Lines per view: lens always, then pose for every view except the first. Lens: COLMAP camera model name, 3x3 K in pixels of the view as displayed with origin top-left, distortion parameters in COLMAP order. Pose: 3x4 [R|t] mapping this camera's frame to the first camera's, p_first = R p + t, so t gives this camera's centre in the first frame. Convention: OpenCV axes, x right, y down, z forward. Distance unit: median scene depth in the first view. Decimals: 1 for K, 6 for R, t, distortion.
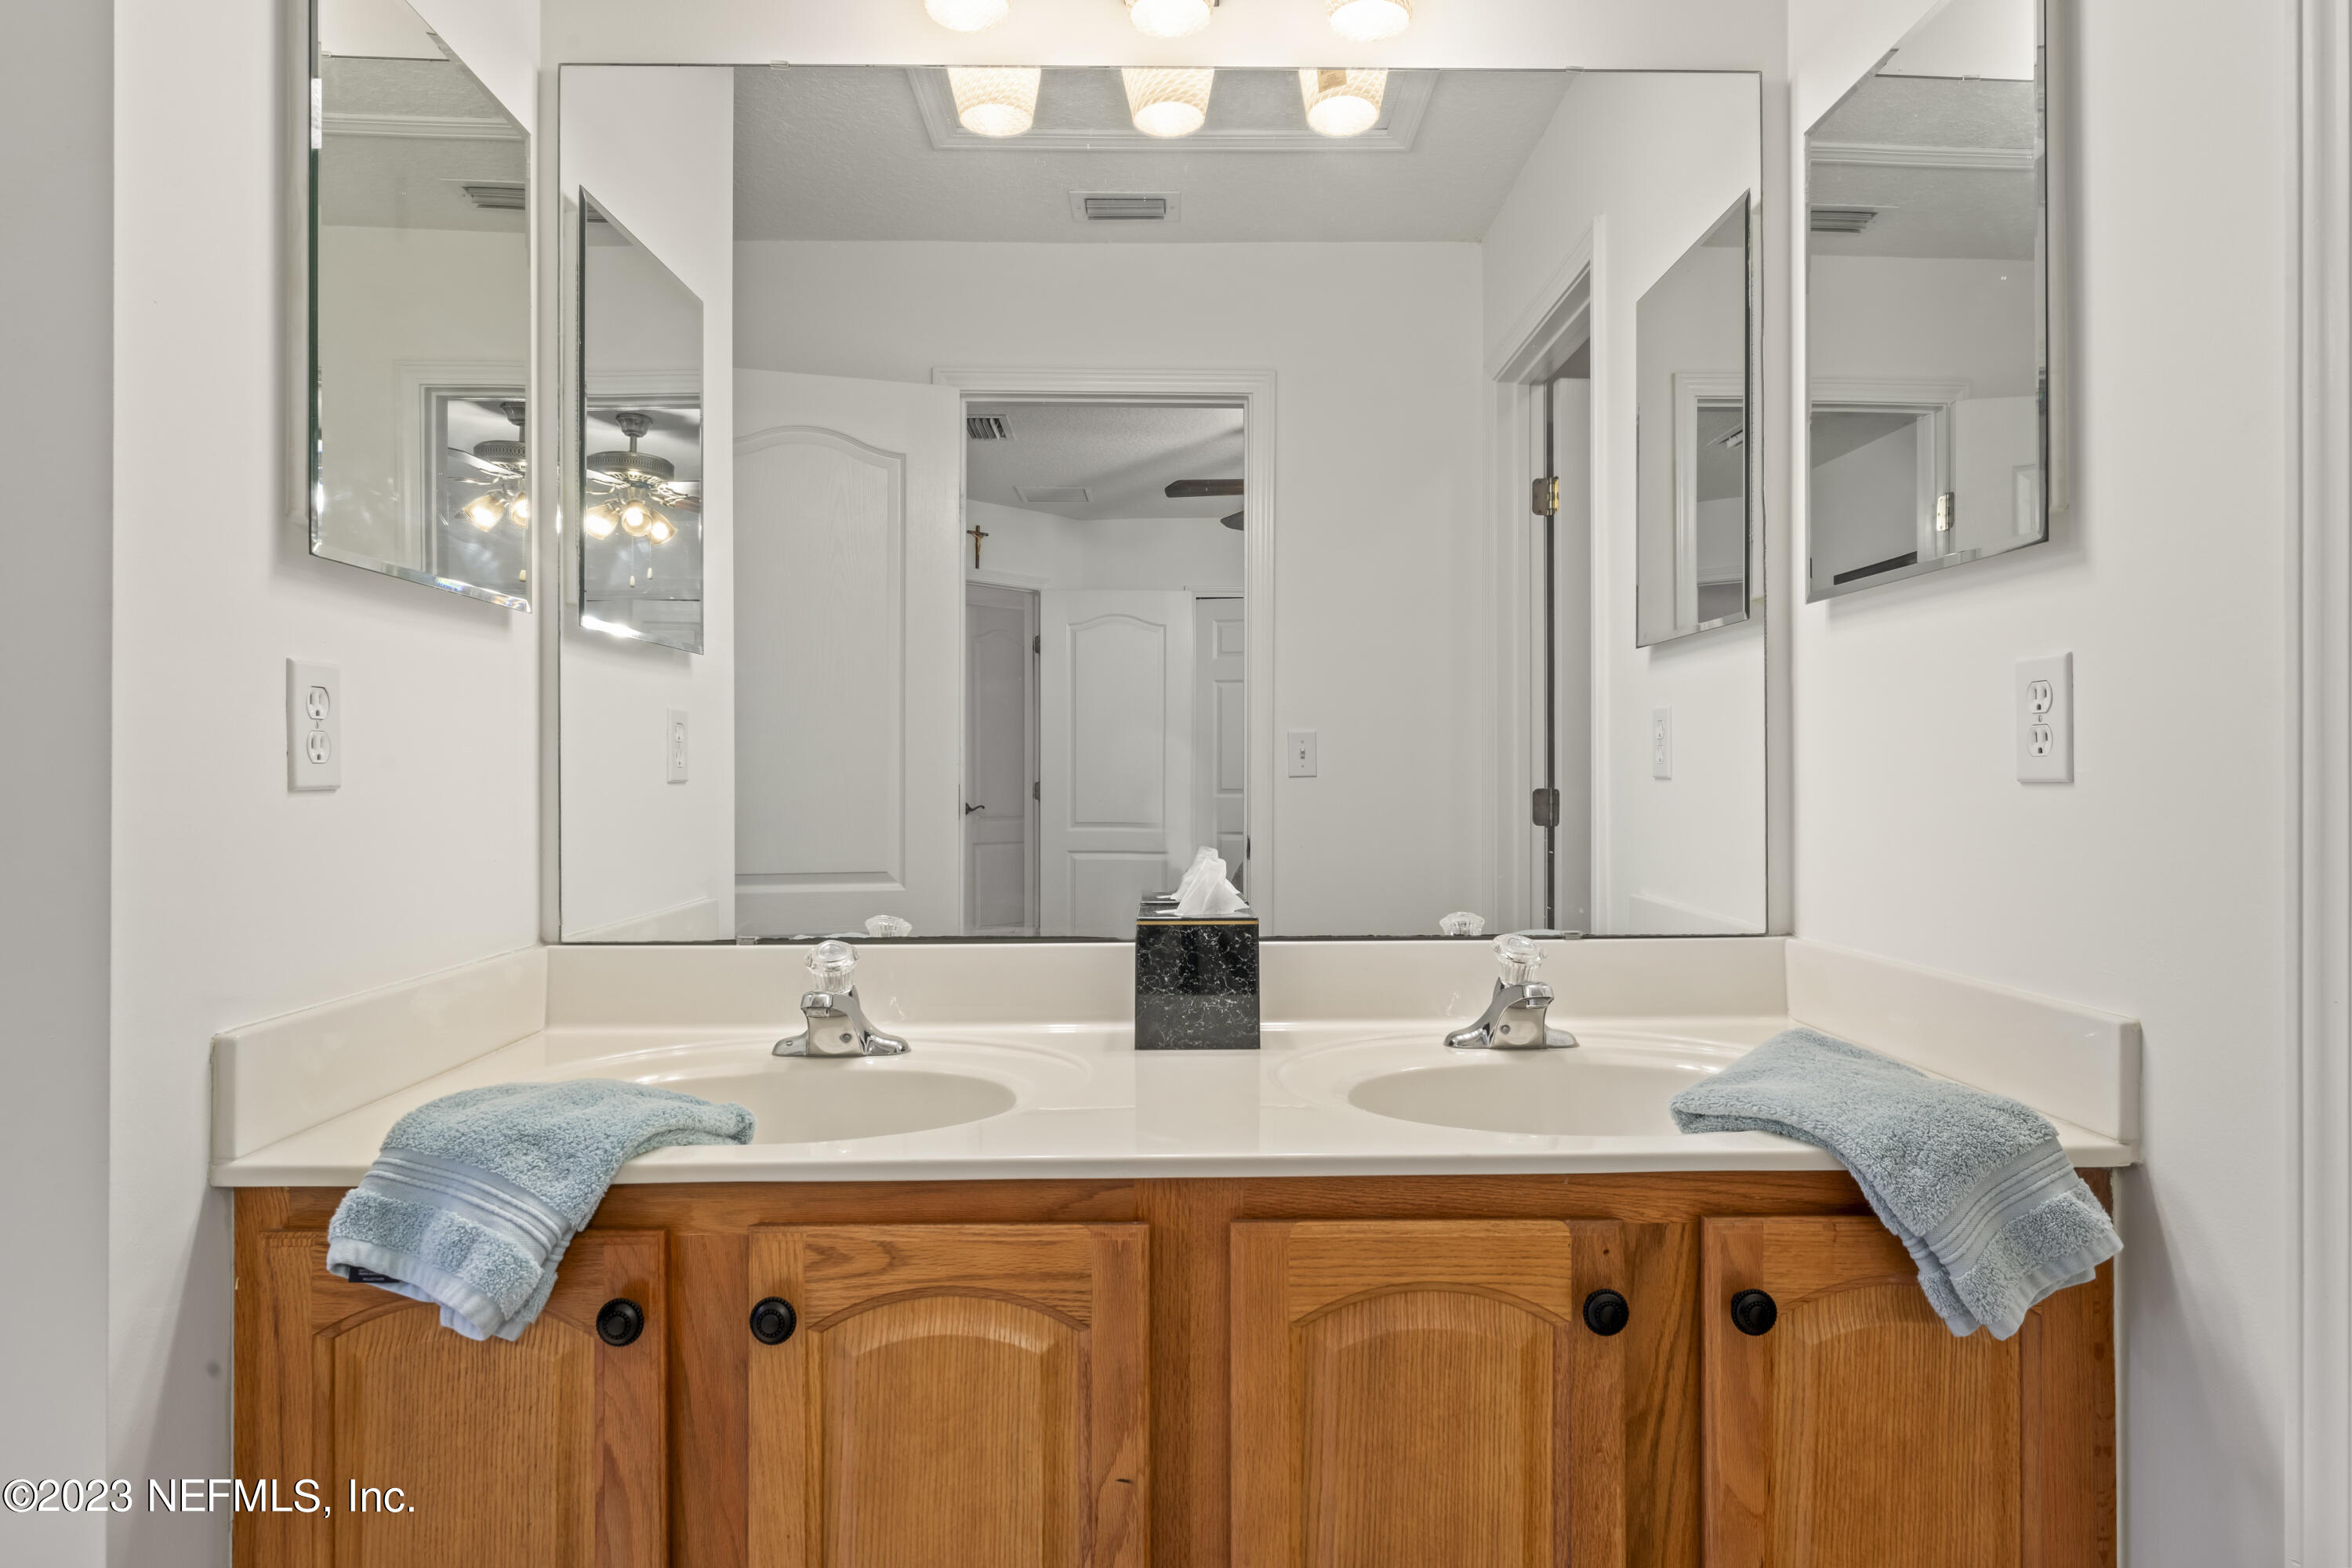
lens RADIAL K [[1311.9, 0, 1179.3], [0, 1311.9, 778.5], [0, 0, 1]] dist [-0.008777, -0.000882]
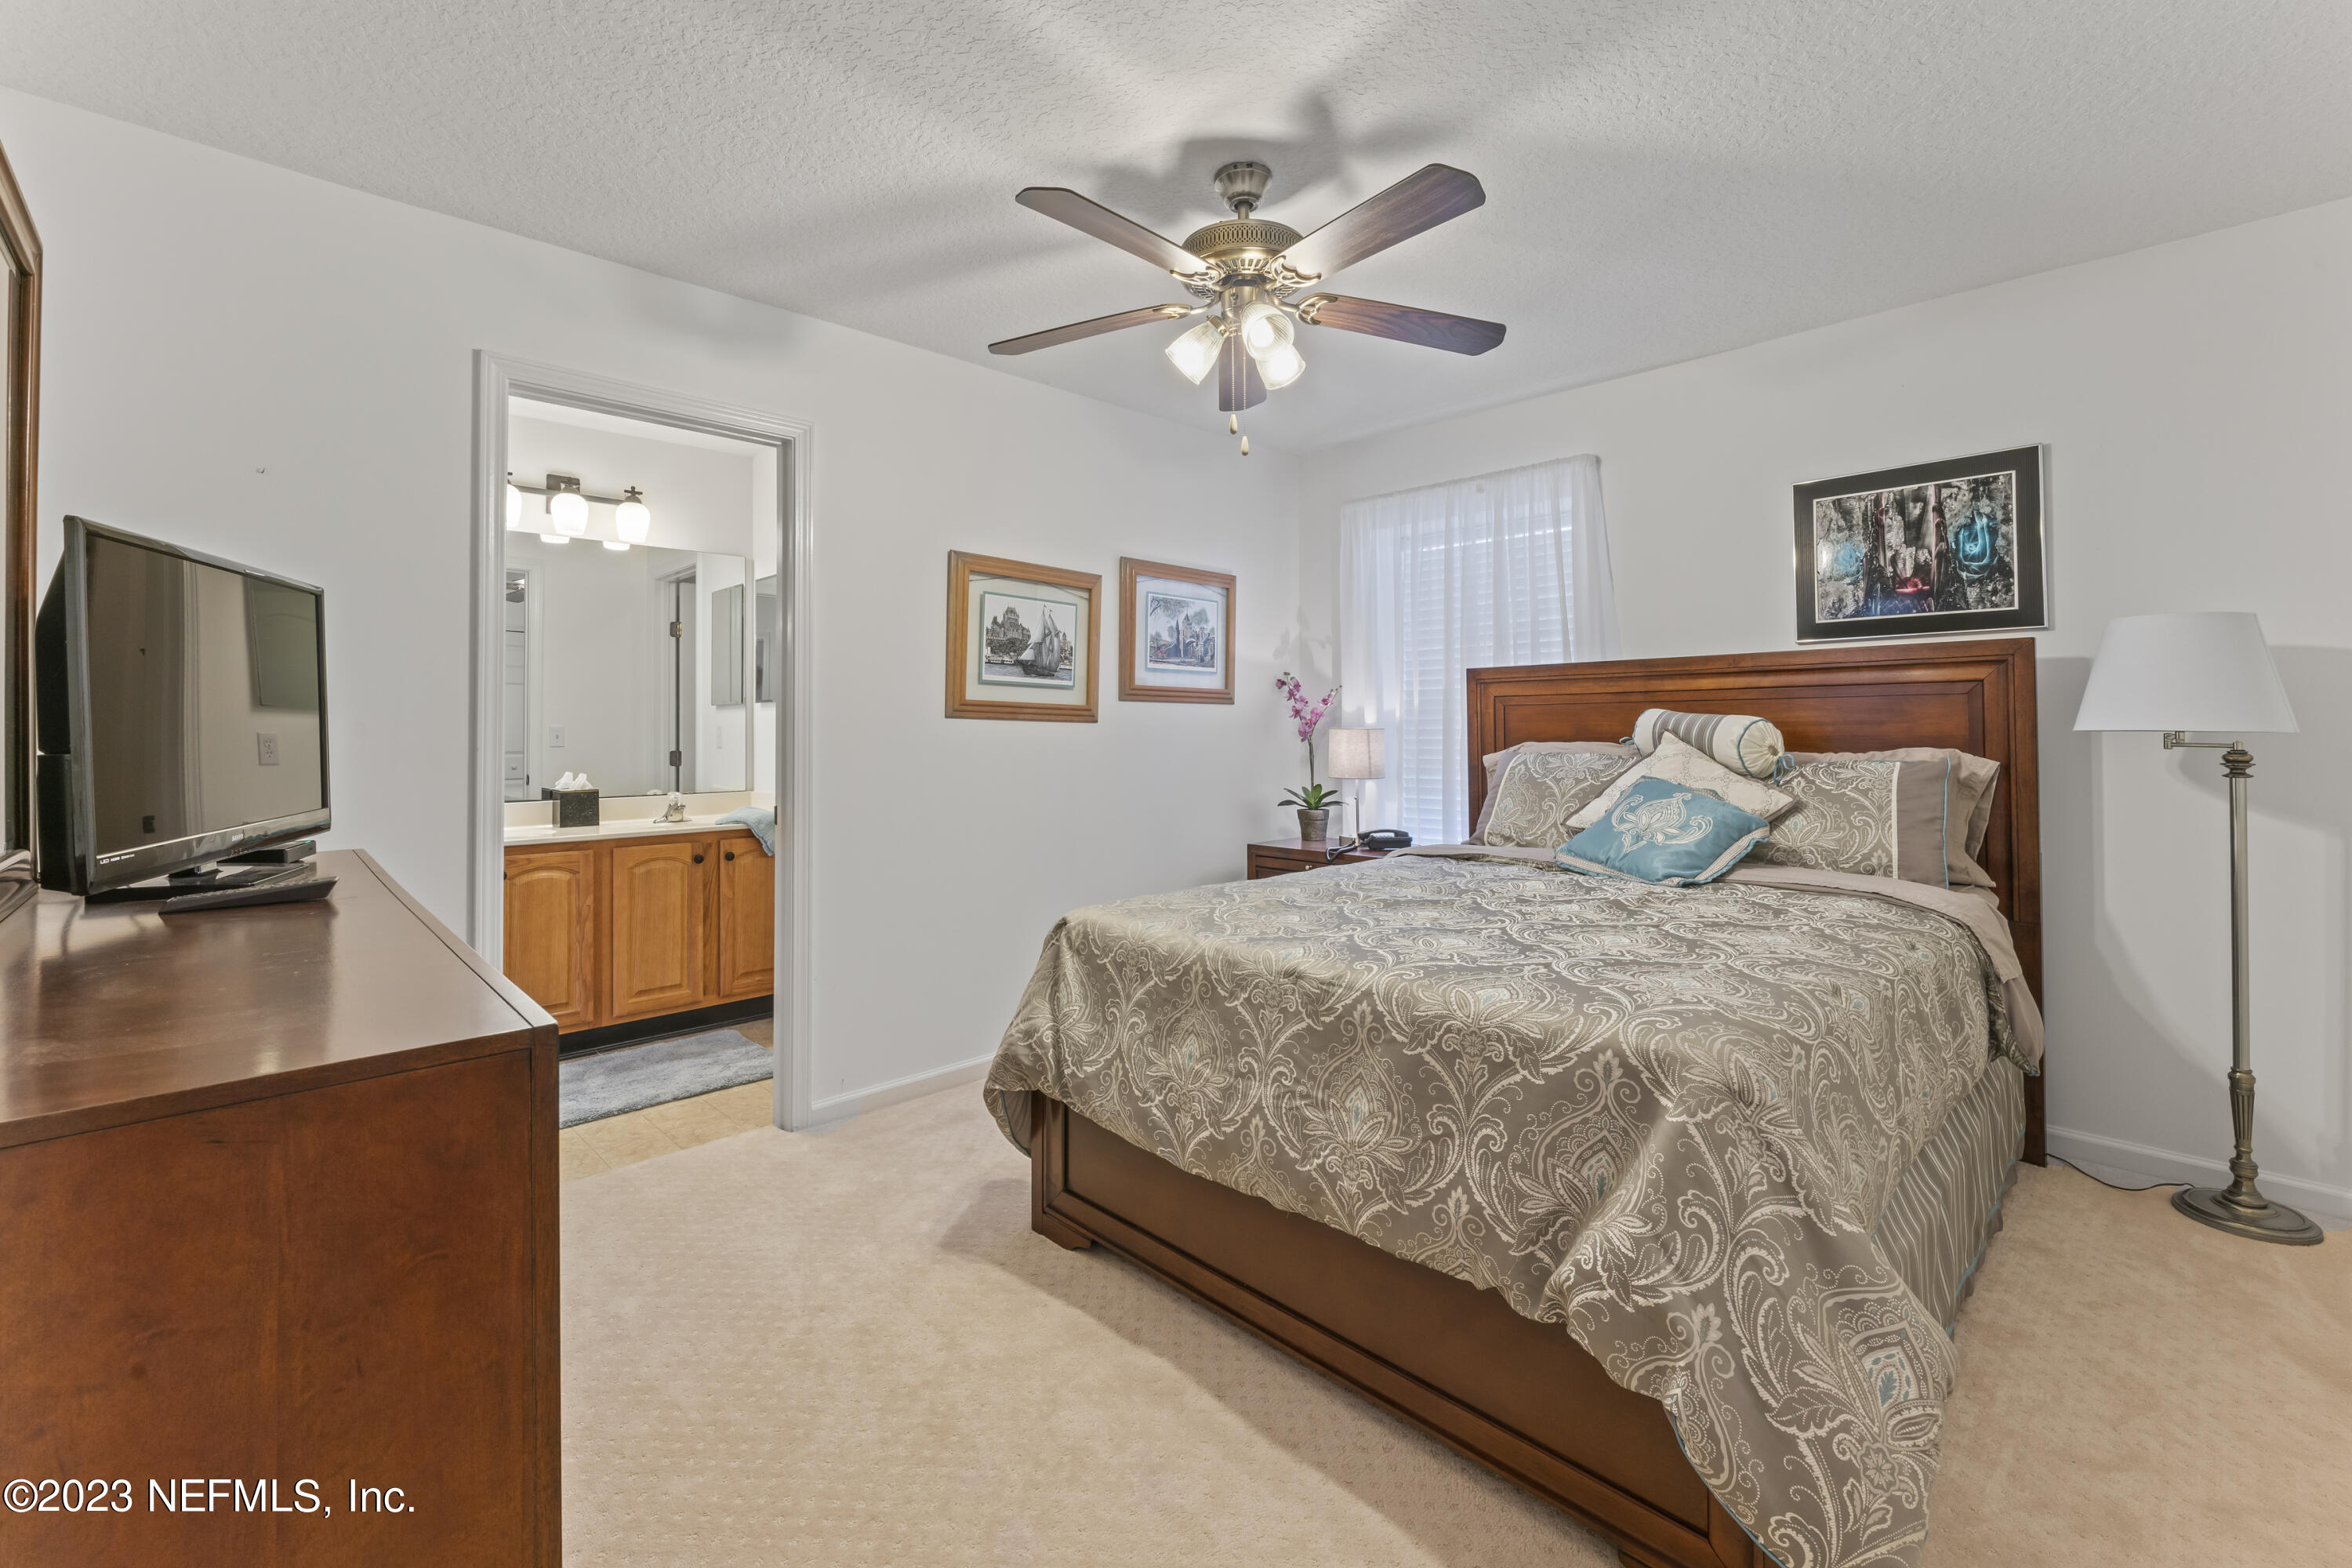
lens RADIAL K [[983.8, 0, 1148.4], [0, 983.8, 729.4], [0, 0, 1]] dist [-0.001816, -0.000079]
pose [[0.738844, 0.008712, 0.673820, -0.900241], [-0.002254, 0.999943, -0.010457, -0.043405], [-0.673873, 0.006208, 0.738821, -2.807010]]
